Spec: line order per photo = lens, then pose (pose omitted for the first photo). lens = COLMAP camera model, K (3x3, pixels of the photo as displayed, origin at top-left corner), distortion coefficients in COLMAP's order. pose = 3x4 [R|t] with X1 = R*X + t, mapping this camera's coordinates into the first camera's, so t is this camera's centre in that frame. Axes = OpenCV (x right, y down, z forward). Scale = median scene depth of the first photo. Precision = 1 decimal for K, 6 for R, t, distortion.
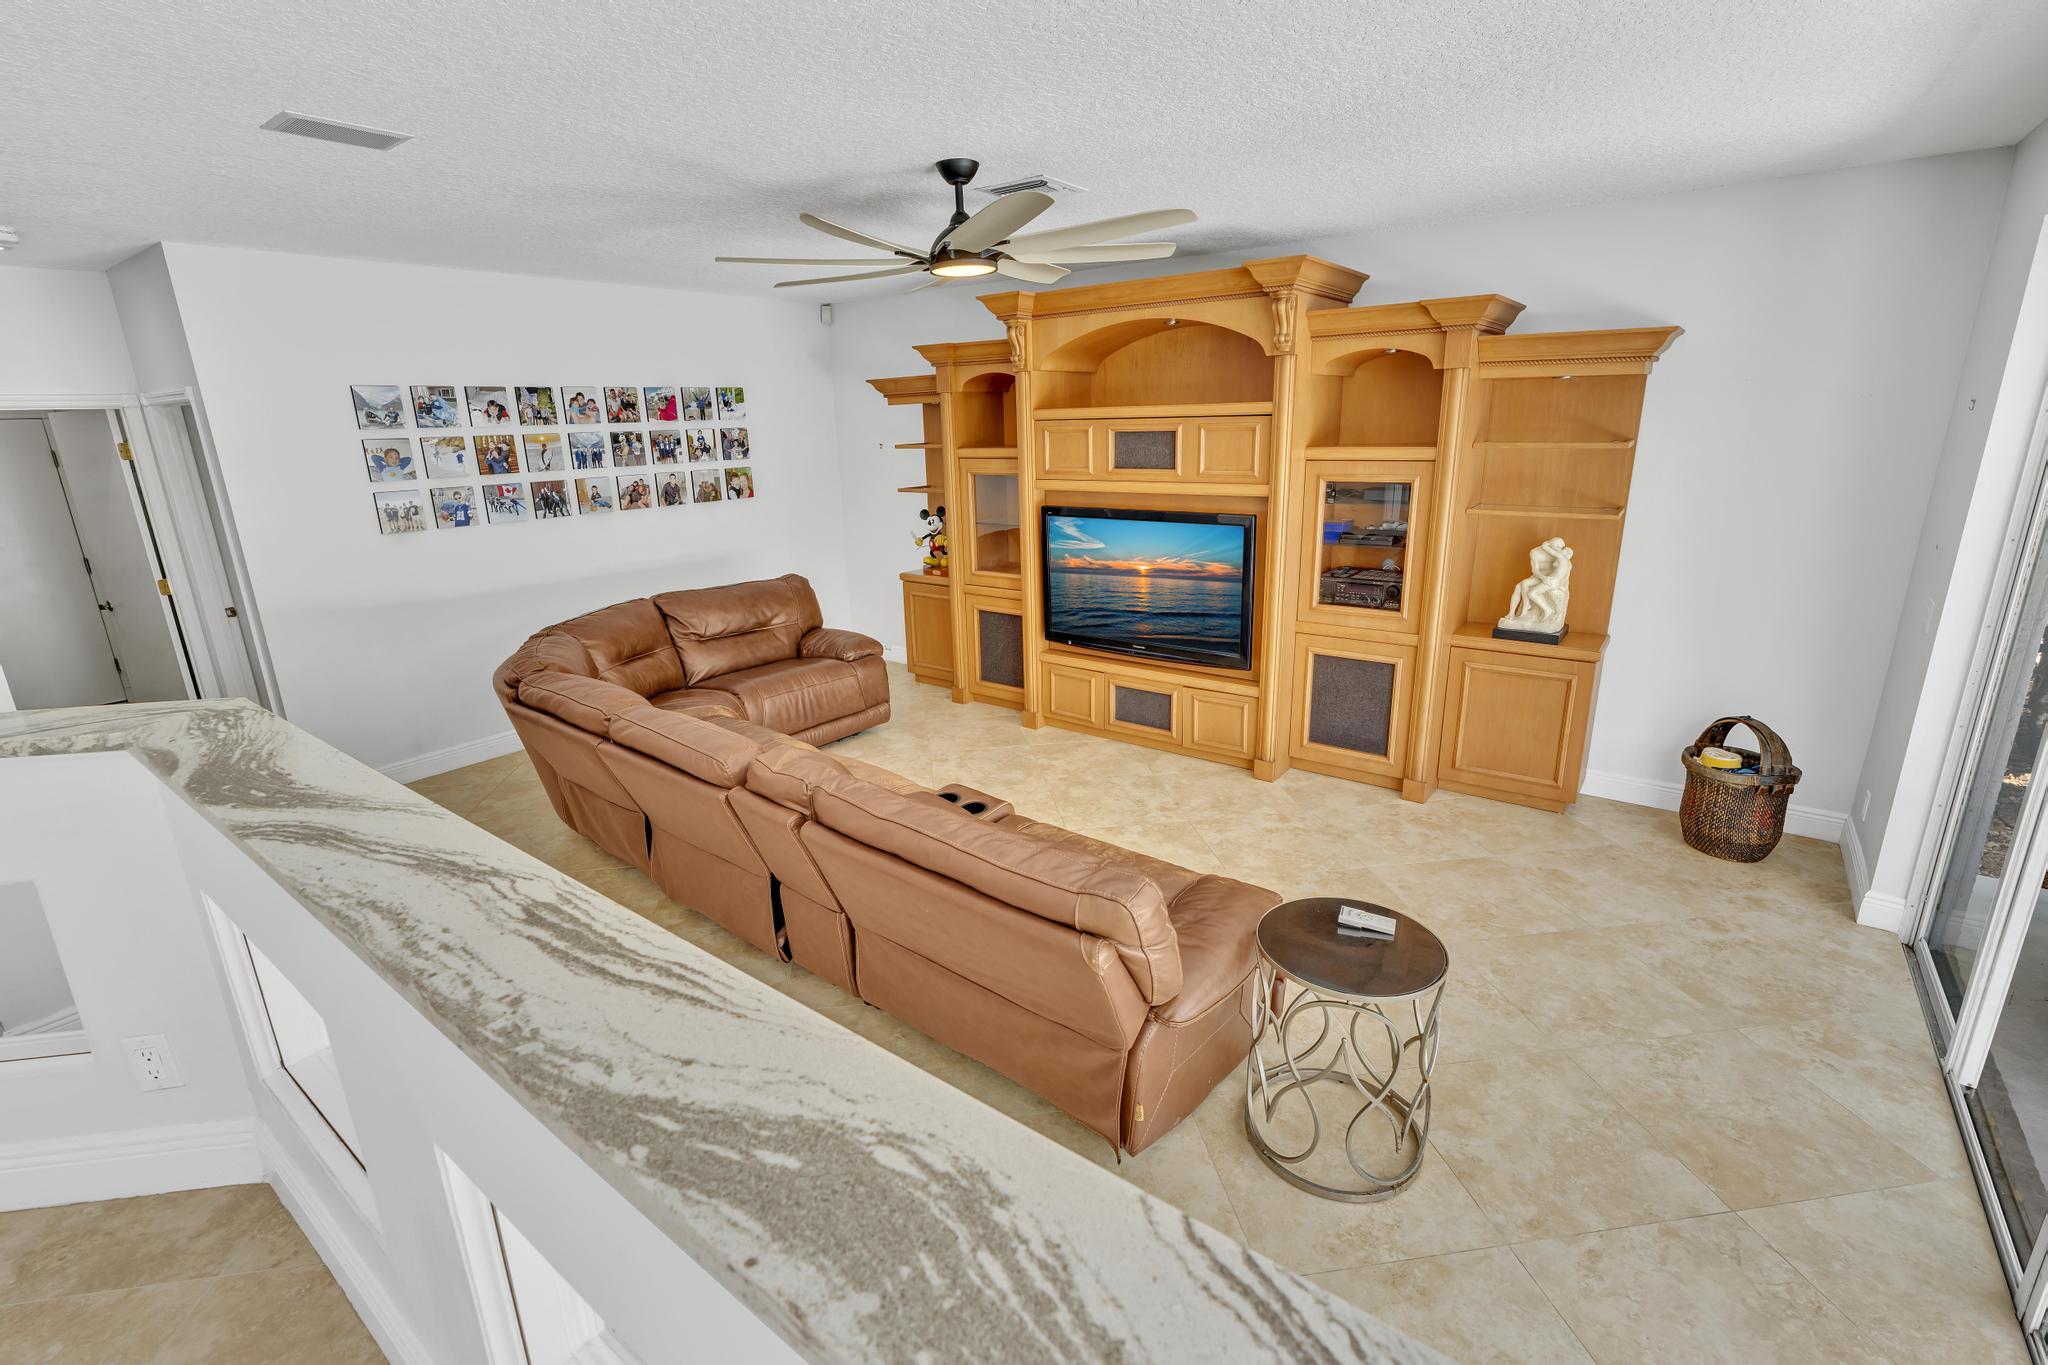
lens RADIAL K [[926.9, 0, 1018.8], [0, 926.9, 676.2], [0, 0, 1]] dist [-0.005130, 0.001931]
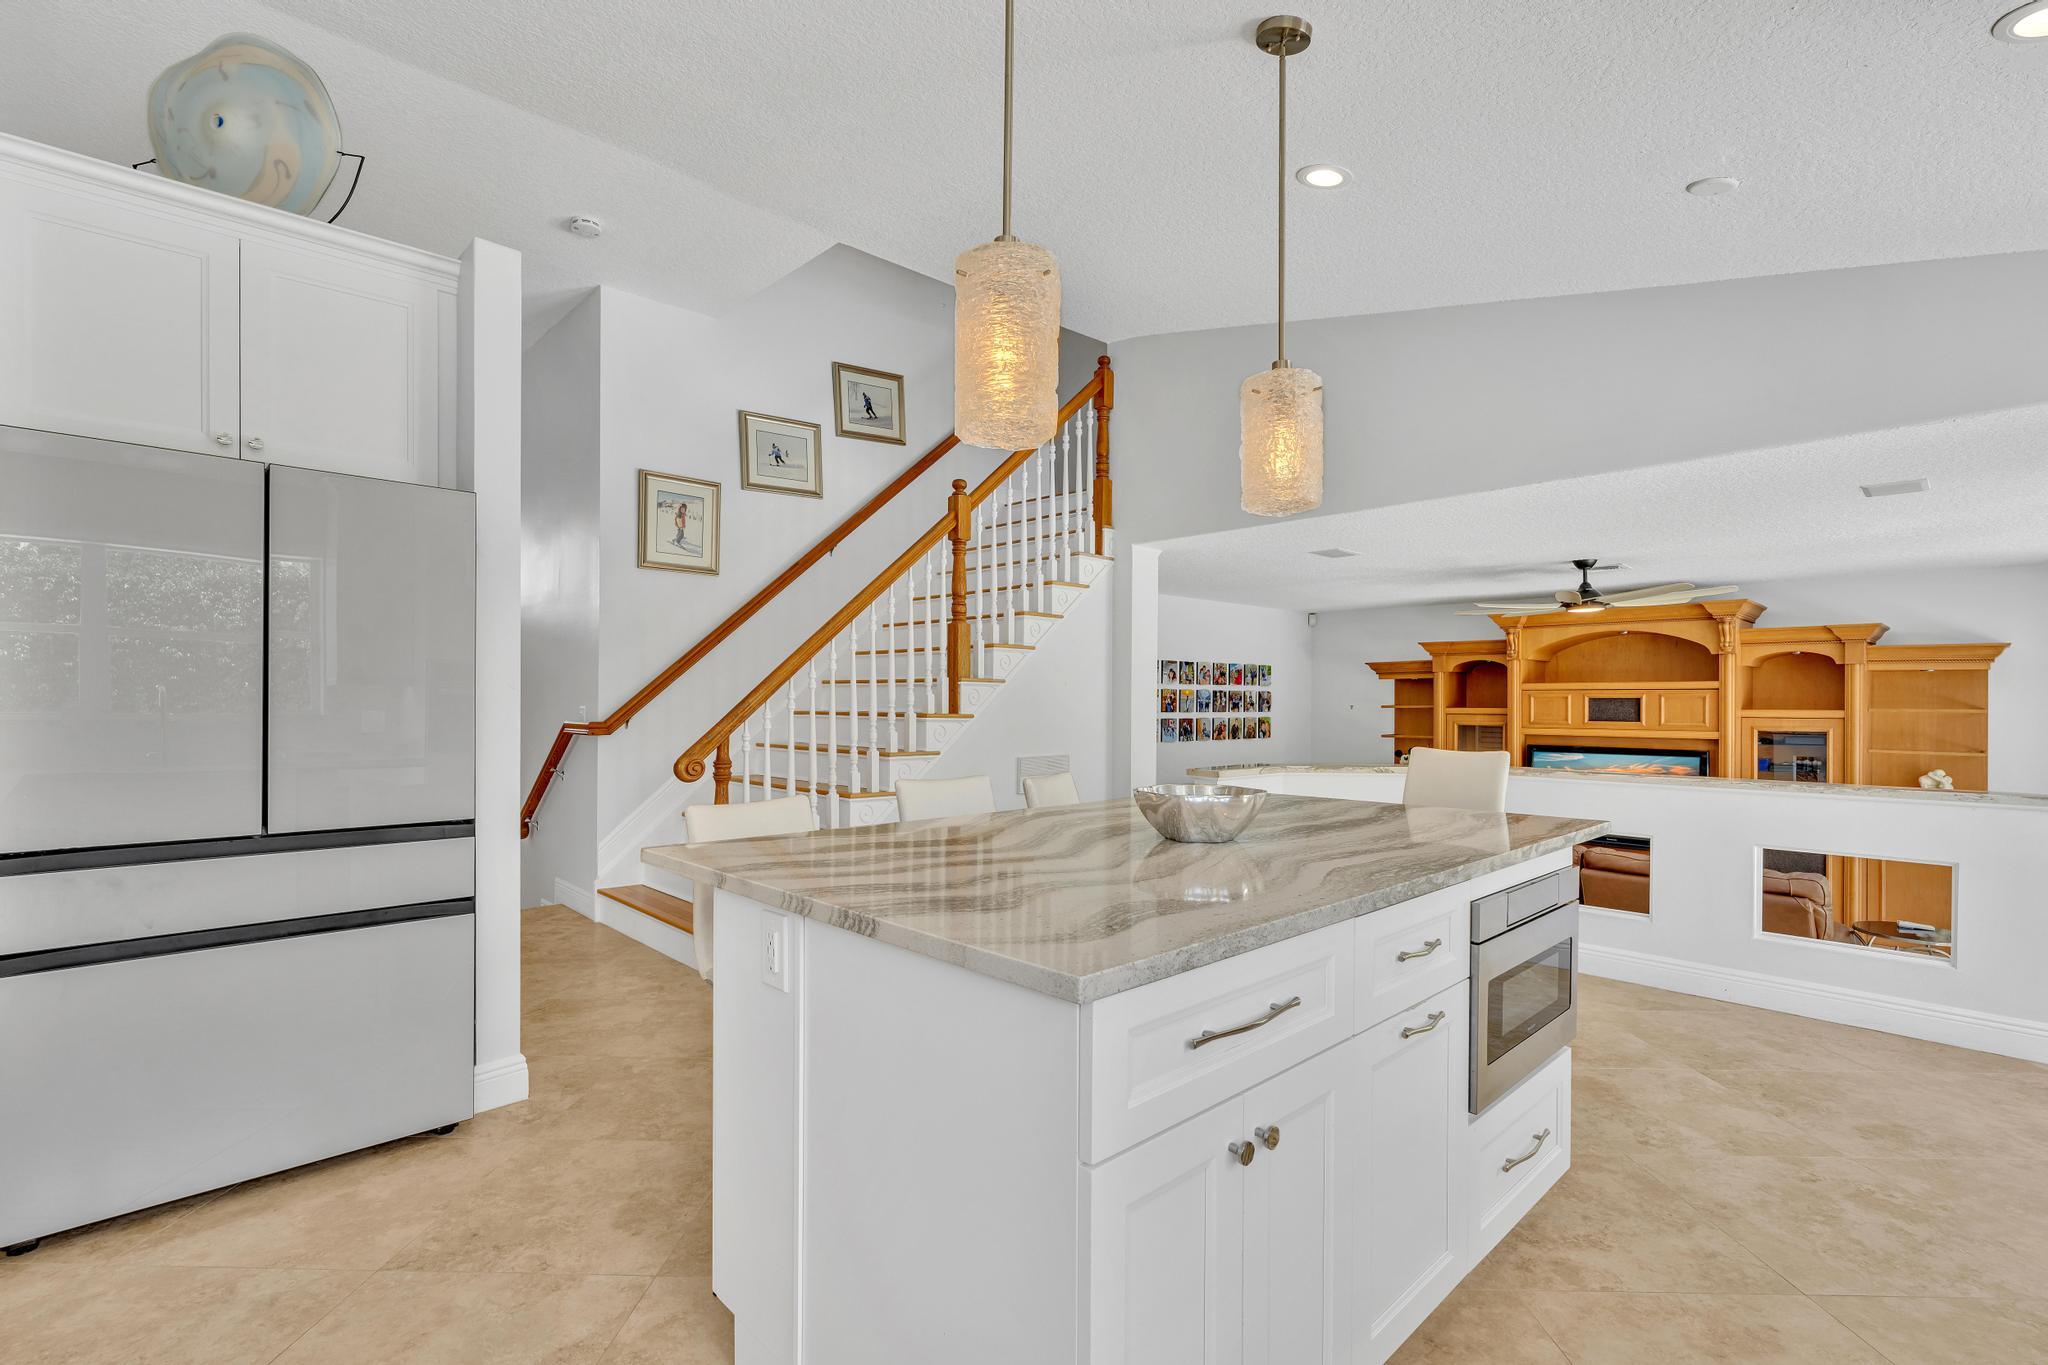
lens RADIAL K [[926.9, 0, 1033.9], [0, 926.9, 703.3], [0, 0, 1]] dist [-0.005130, 0.001931]
pose [[0.987851, 0.030322, -0.152416, -0.551223], [-0.069803, 0.962849, -0.260862, 0.204670], [0.138844, 0.268332, 0.953268, -0.578796]]
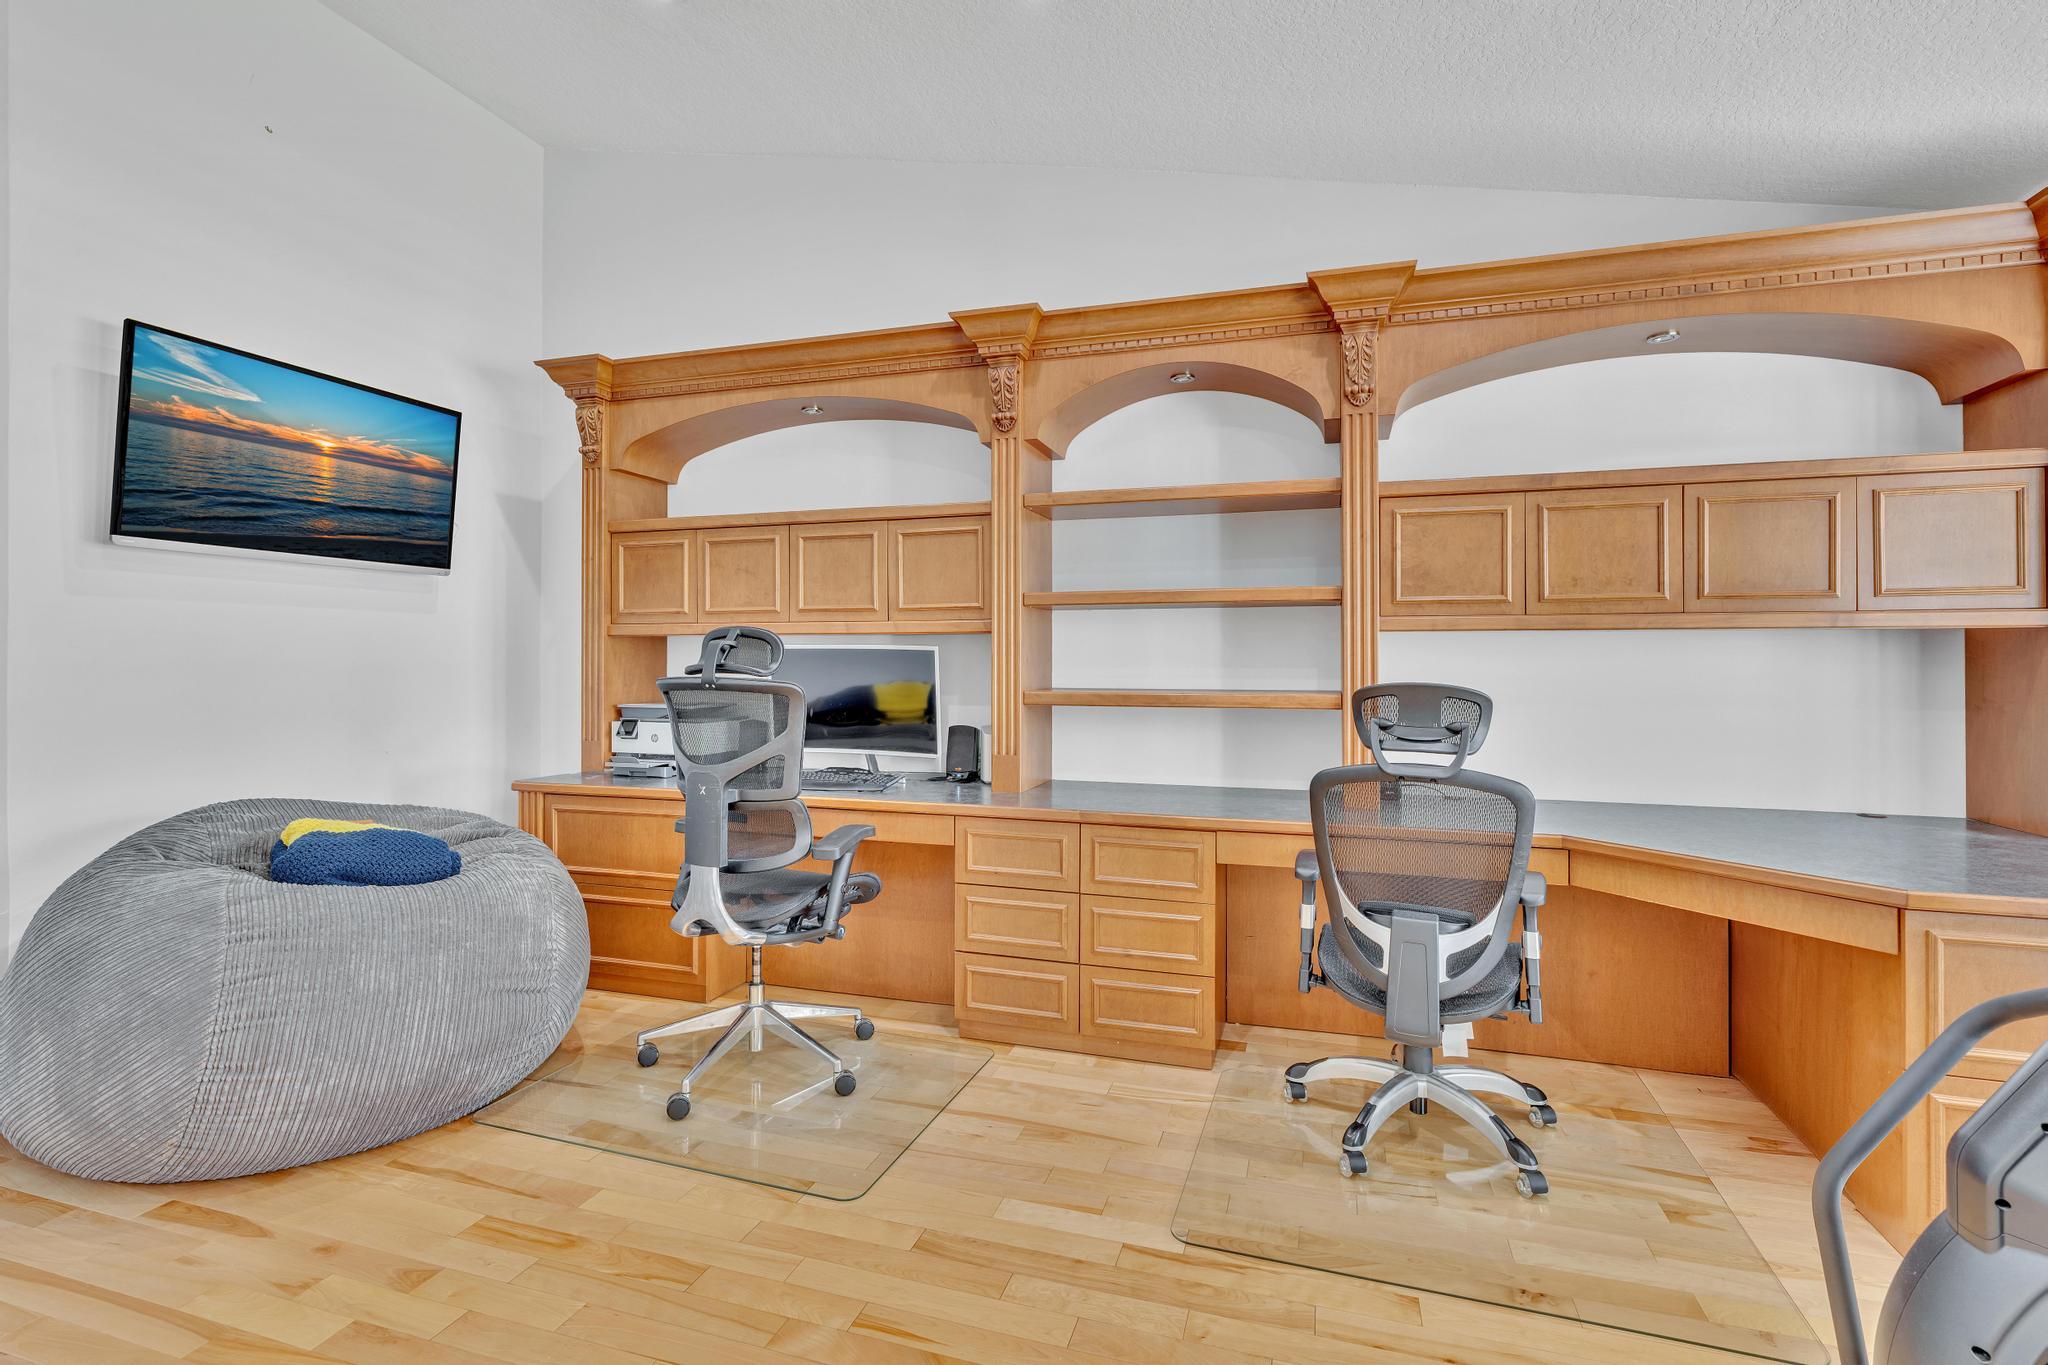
lens RADIAL K [[926.9, 0, 1023.0], [0, 926.9, 673.5], [0, 0, 1]] dist [-0.005130, 0.001931]
pose [[-0.348396, 0.030187, 0.936861, -0.698885], [0.261142, 0.963036, 0.066082, 0.145074], [-0.900236, 0.267676, -0.343401, 0.774220]]
